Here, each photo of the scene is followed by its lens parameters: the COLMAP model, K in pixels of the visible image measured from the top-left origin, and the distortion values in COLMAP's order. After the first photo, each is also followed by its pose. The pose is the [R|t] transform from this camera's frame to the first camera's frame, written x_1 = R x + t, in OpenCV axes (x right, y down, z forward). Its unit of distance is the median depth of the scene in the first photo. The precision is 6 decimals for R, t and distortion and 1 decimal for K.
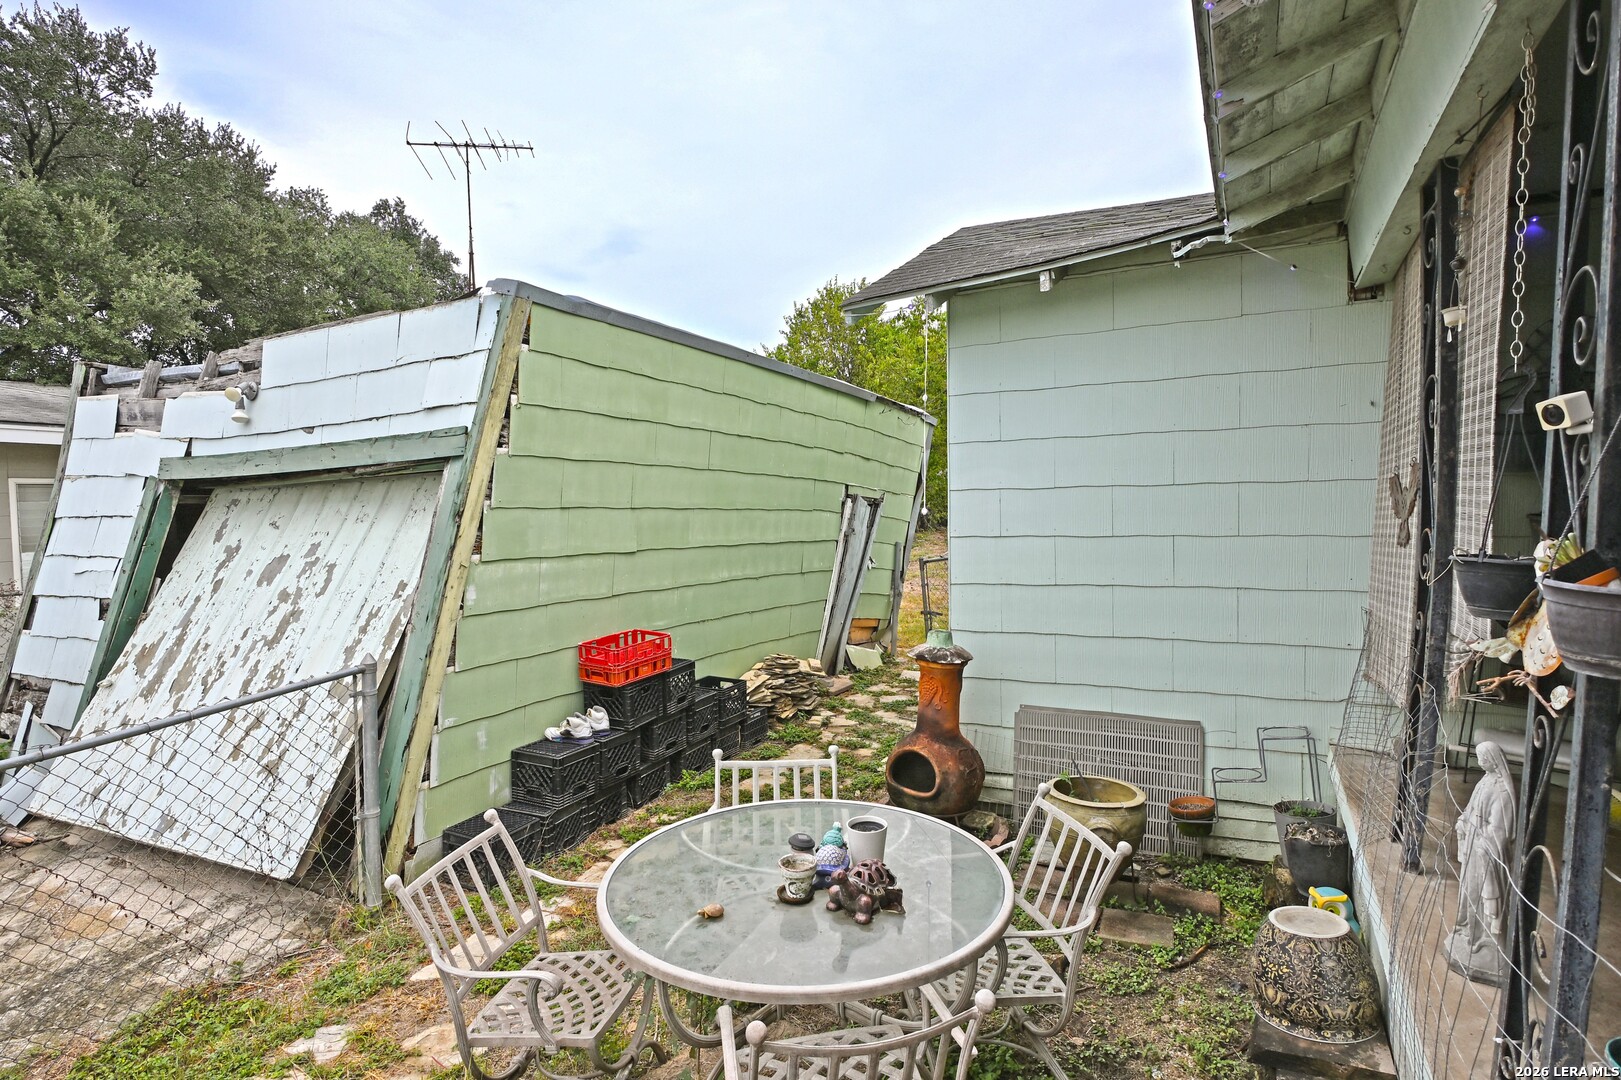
lens RADIAL K [[872.3, 0, 812.1], [0, 872.3, 545.7], [0, 0, 1]] dist [-0.000793, 0.000732]
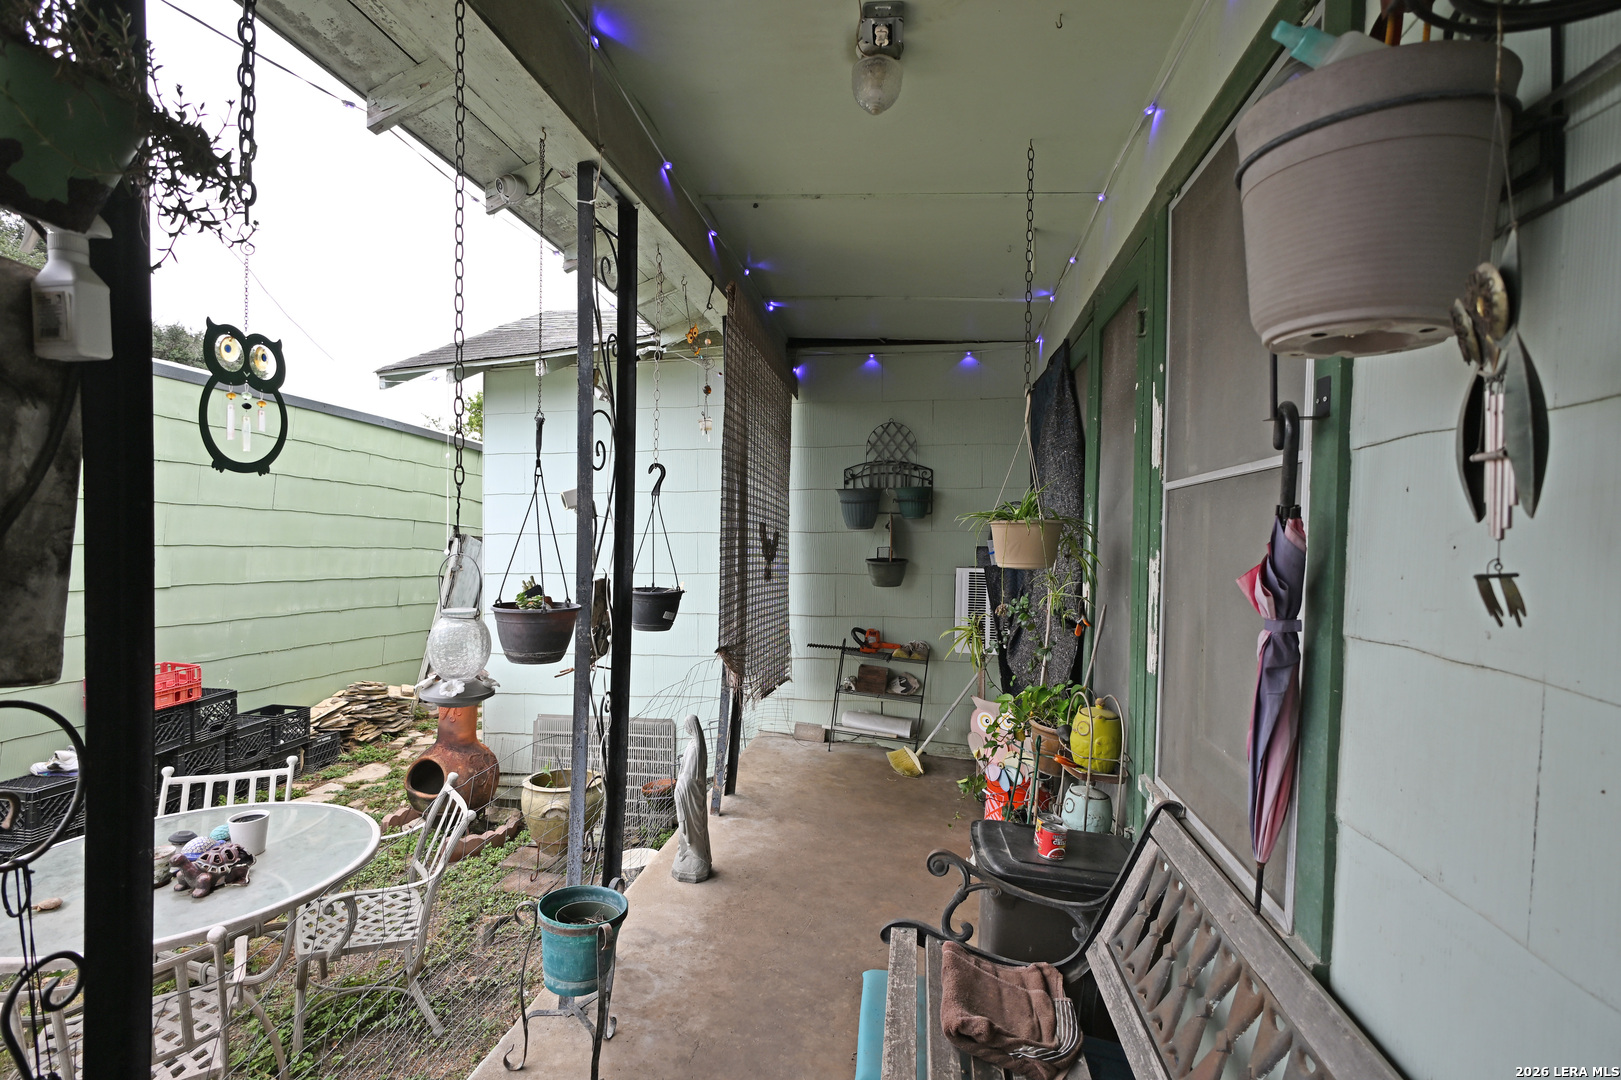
lens RADIAL K [[789.5, 0, 801.0], [0, 789.5, 546.2], [0, 0, 1]] dist [-0.001334, 0.002246]
pose [[0.946723, 0.013982, 0.321744, 0.184514], [-0.000418, 0.999110, -0.042187, -0.001988], [-0.322047, 0.039805, 0.945886, -0.120315]]
